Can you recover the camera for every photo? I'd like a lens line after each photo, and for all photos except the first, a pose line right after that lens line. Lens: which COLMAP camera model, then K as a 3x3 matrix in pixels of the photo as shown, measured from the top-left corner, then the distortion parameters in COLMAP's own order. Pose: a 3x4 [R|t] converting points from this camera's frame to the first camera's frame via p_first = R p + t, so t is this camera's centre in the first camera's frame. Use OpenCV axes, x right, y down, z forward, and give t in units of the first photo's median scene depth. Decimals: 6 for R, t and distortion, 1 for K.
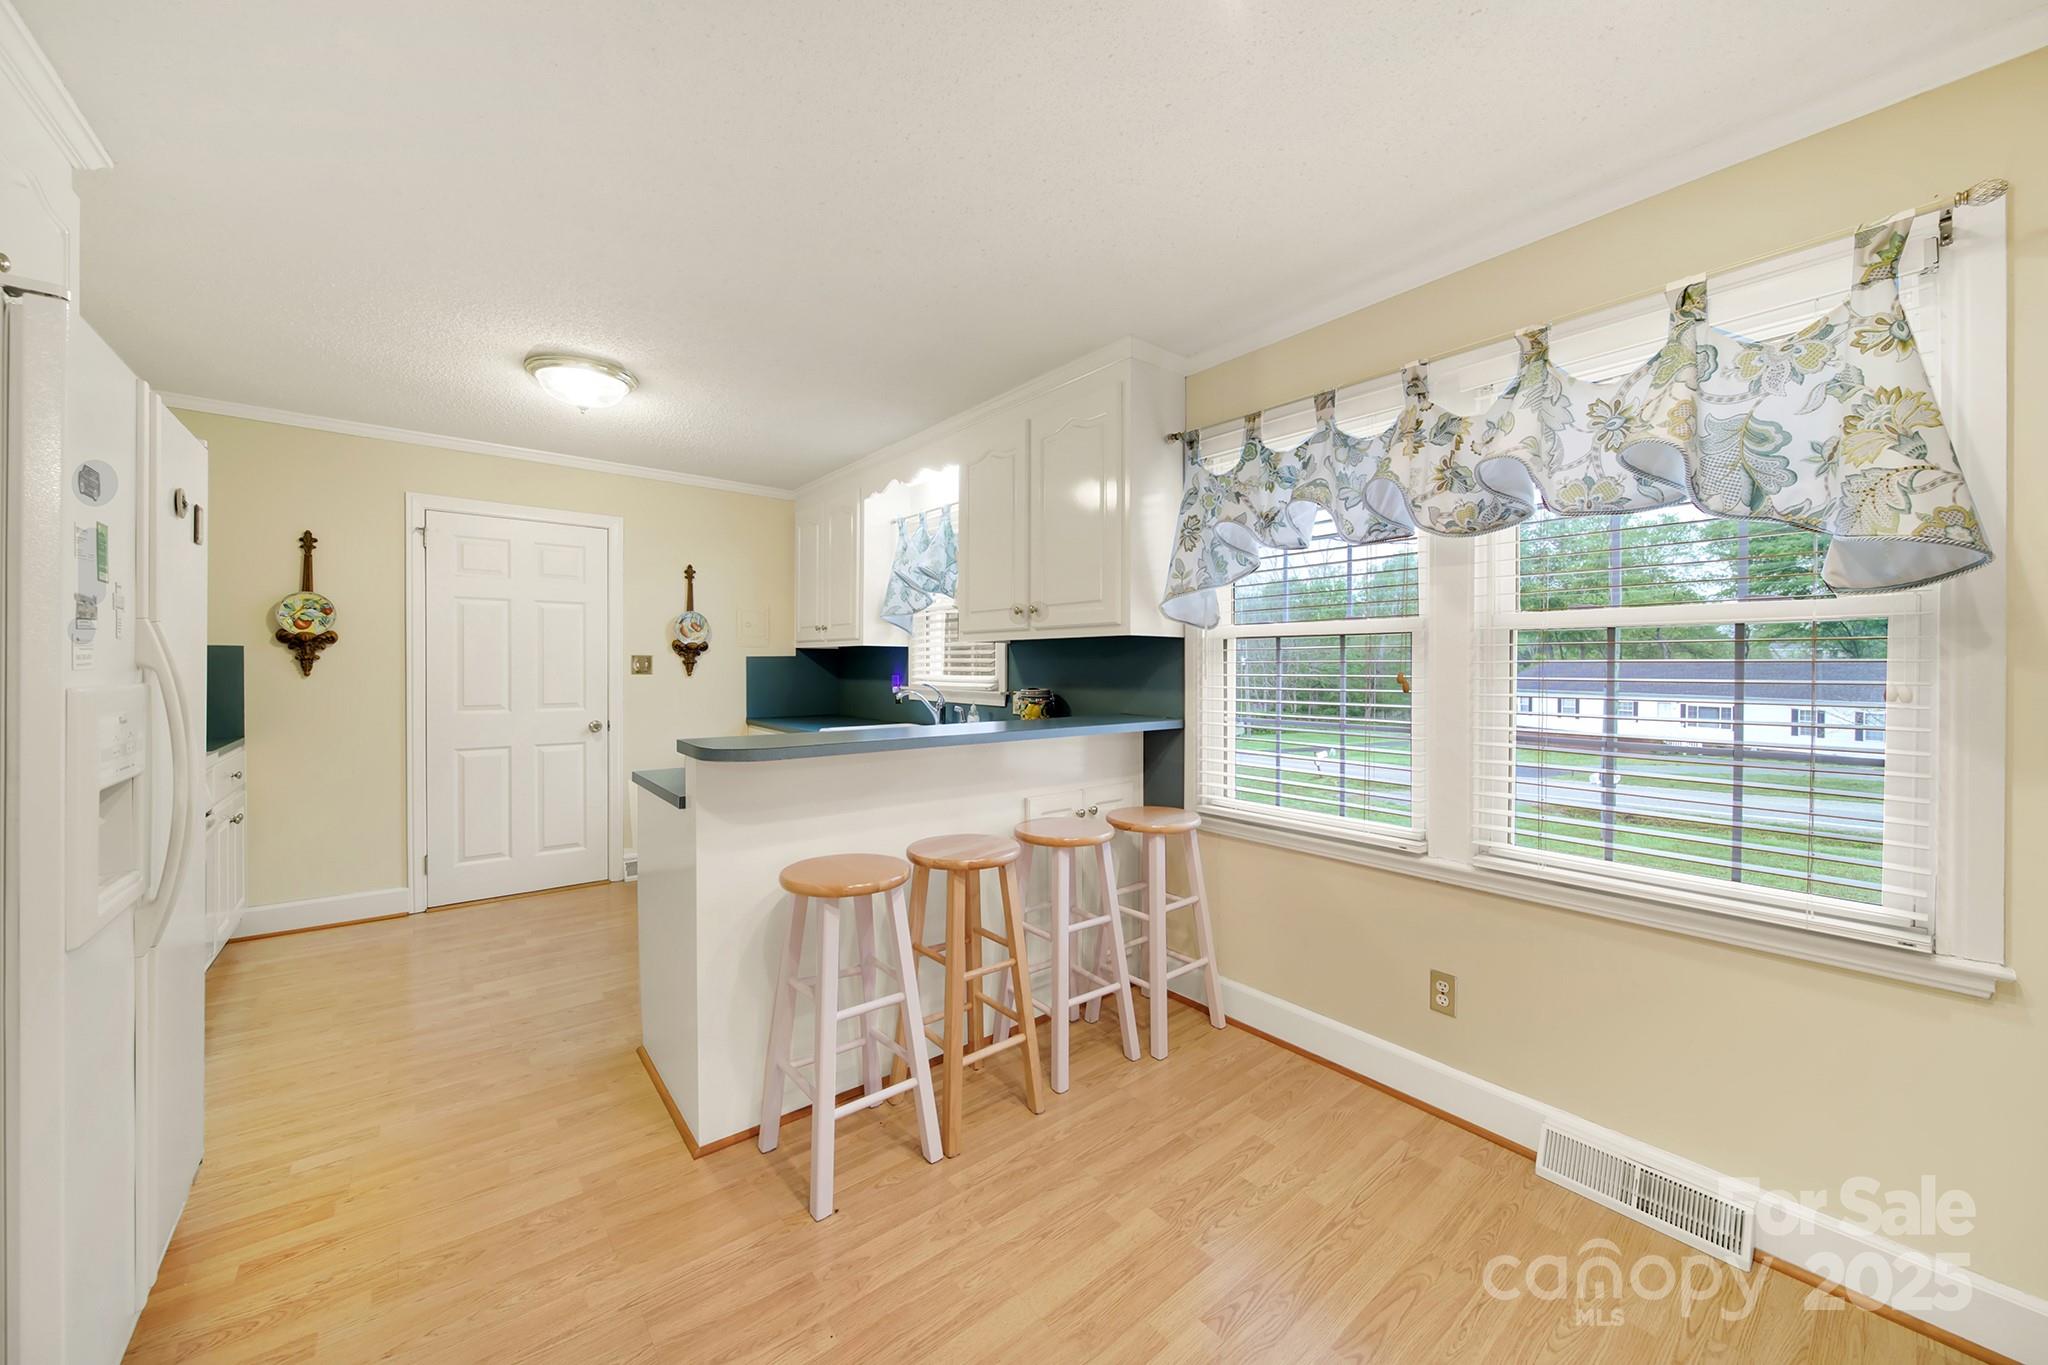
lens RADIAL K [[733.0, 0, 1012.5], [0, 733.0, 675.3], [0, 0, 1]] dist [-0.002762, -0.000477]
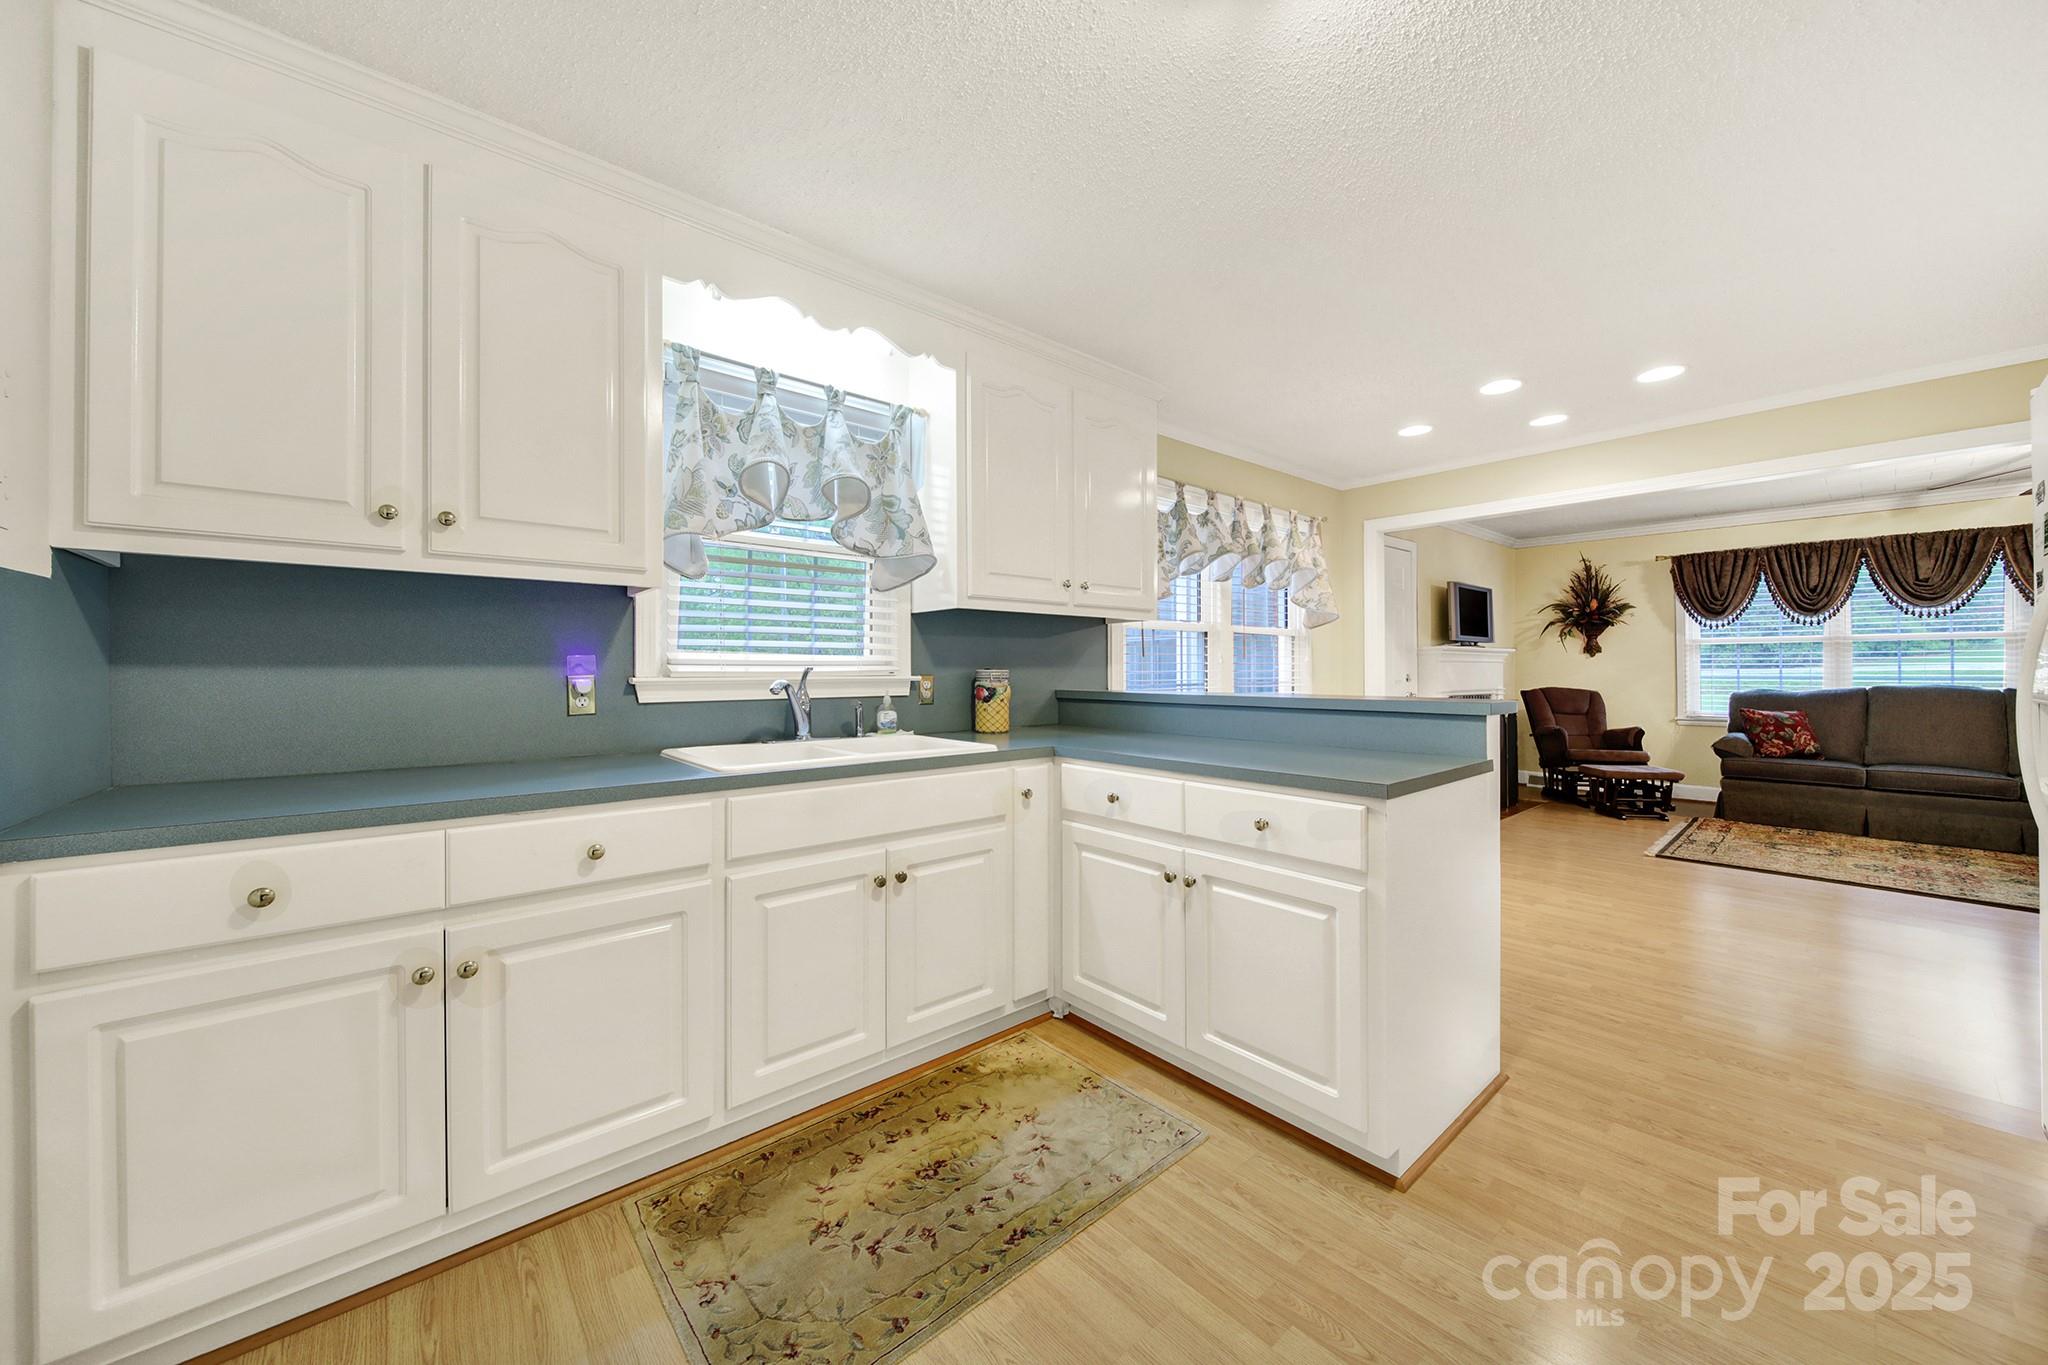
lens RADIAL K [[733.0, 0, 1028.5], [0, 733.0, 669.8], [0, 0, 1]] dist [-0.002762, -0.000477]
pose [[-0.037613, -0.005595, 0.999277, -0.830380], [0.011459, 0.999916, 0.006030, 0.013315], [-0.999227, 0.011678, -0.037546, 0.967666]]
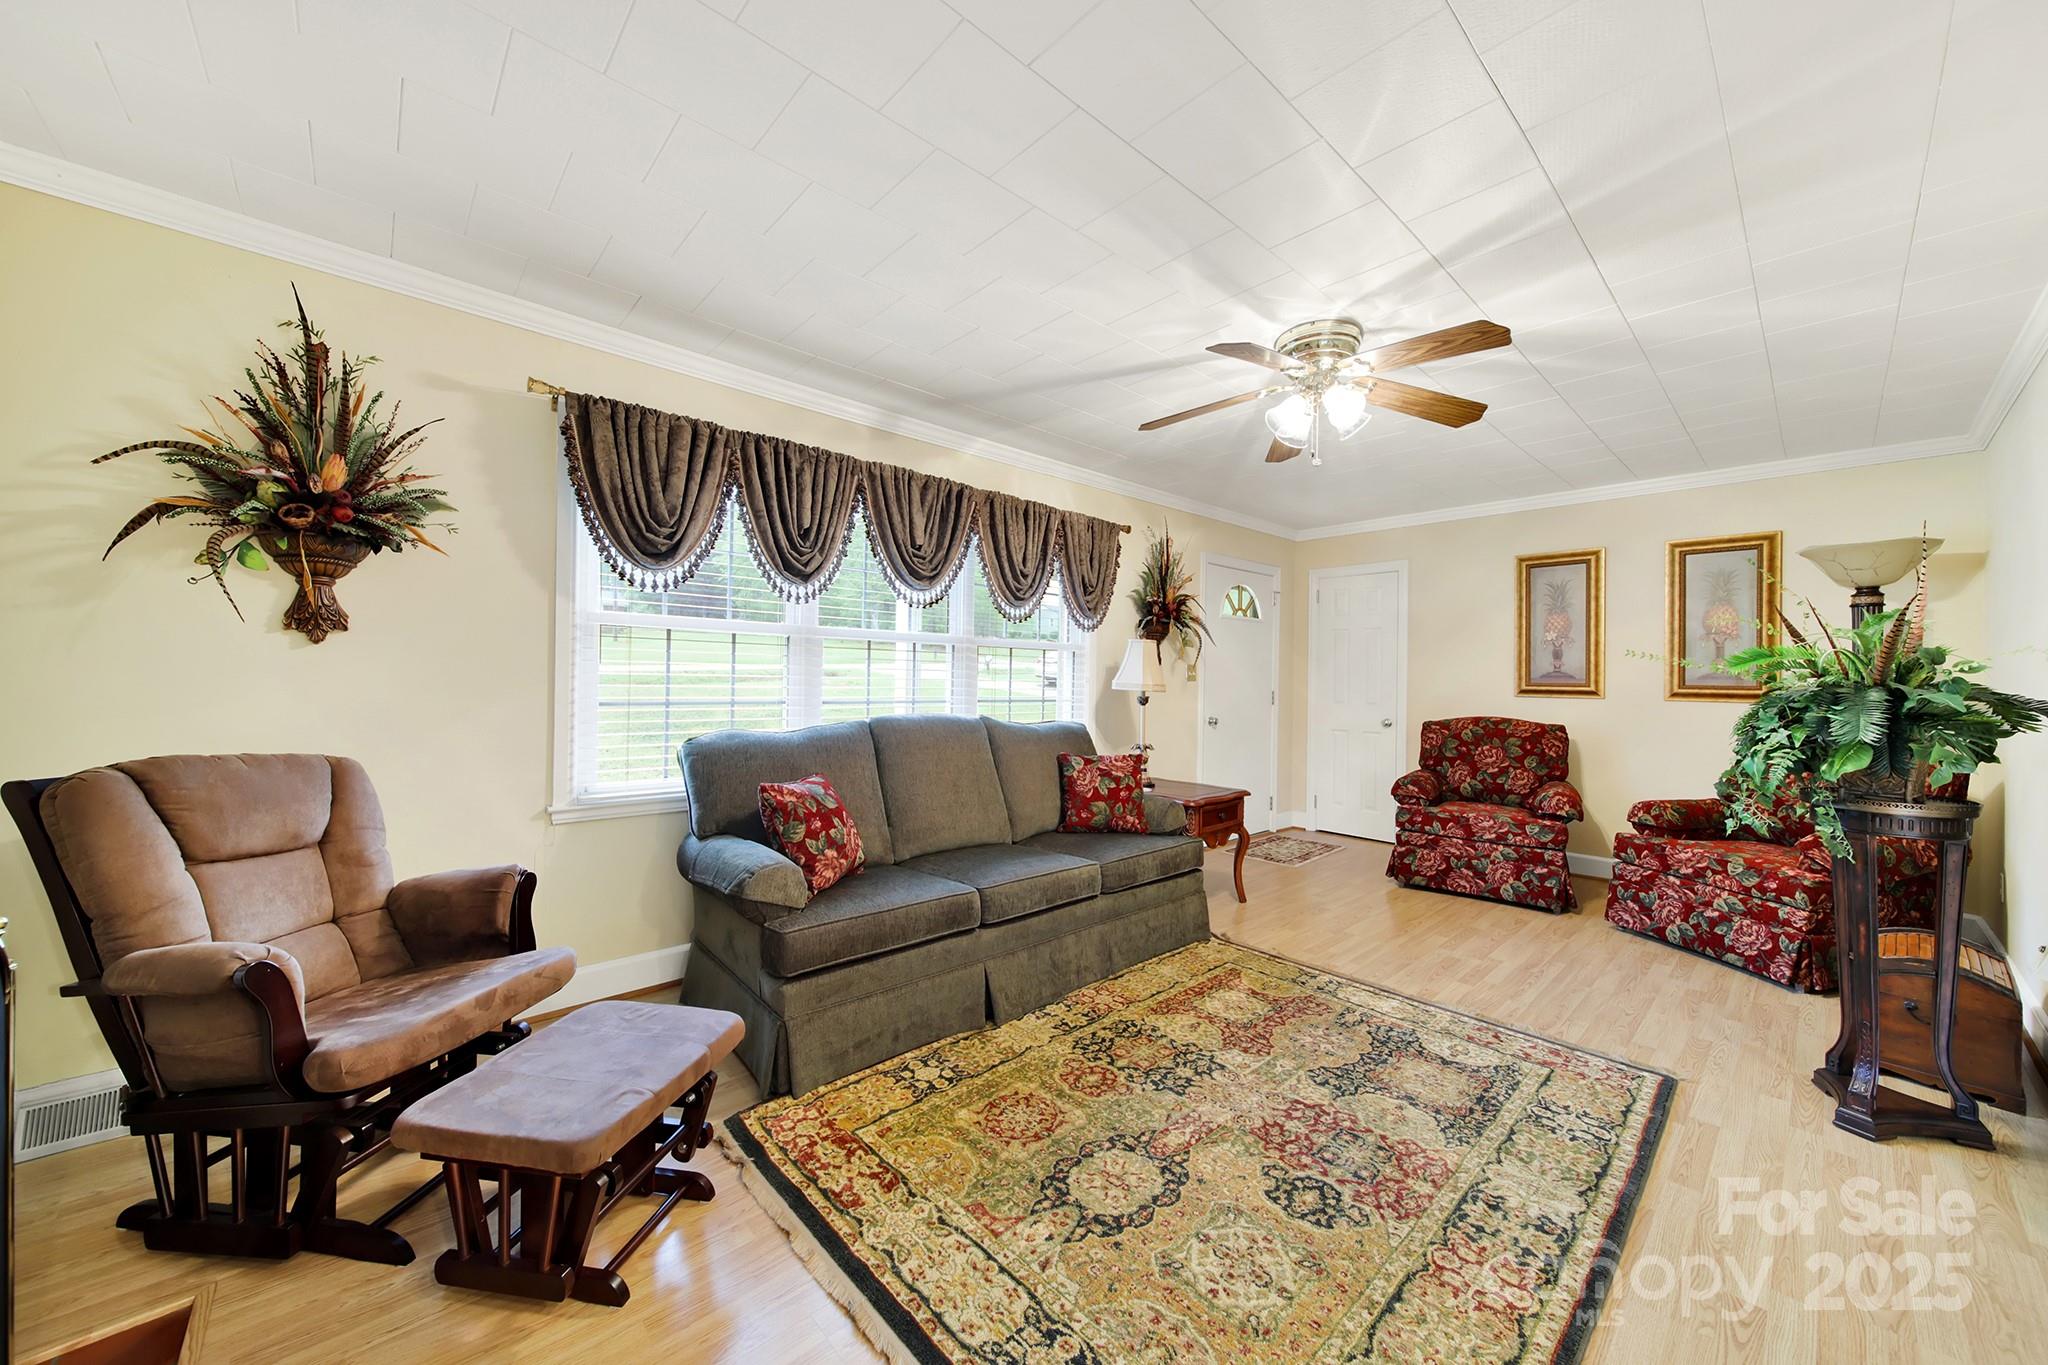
lens RADIAL K [[733.0, 0, 1009.3], [0, 733.0, 671.0], [0, 0, 1]] dist [-0.002762, -0.000477]
pose [[-0.998065, -0.025037, -0.056918, 0.545271], [-0.024983, 0.999686, -0.001672, 0.018010], [0.056942, -0.000247, -0.998377, 0.015371]]
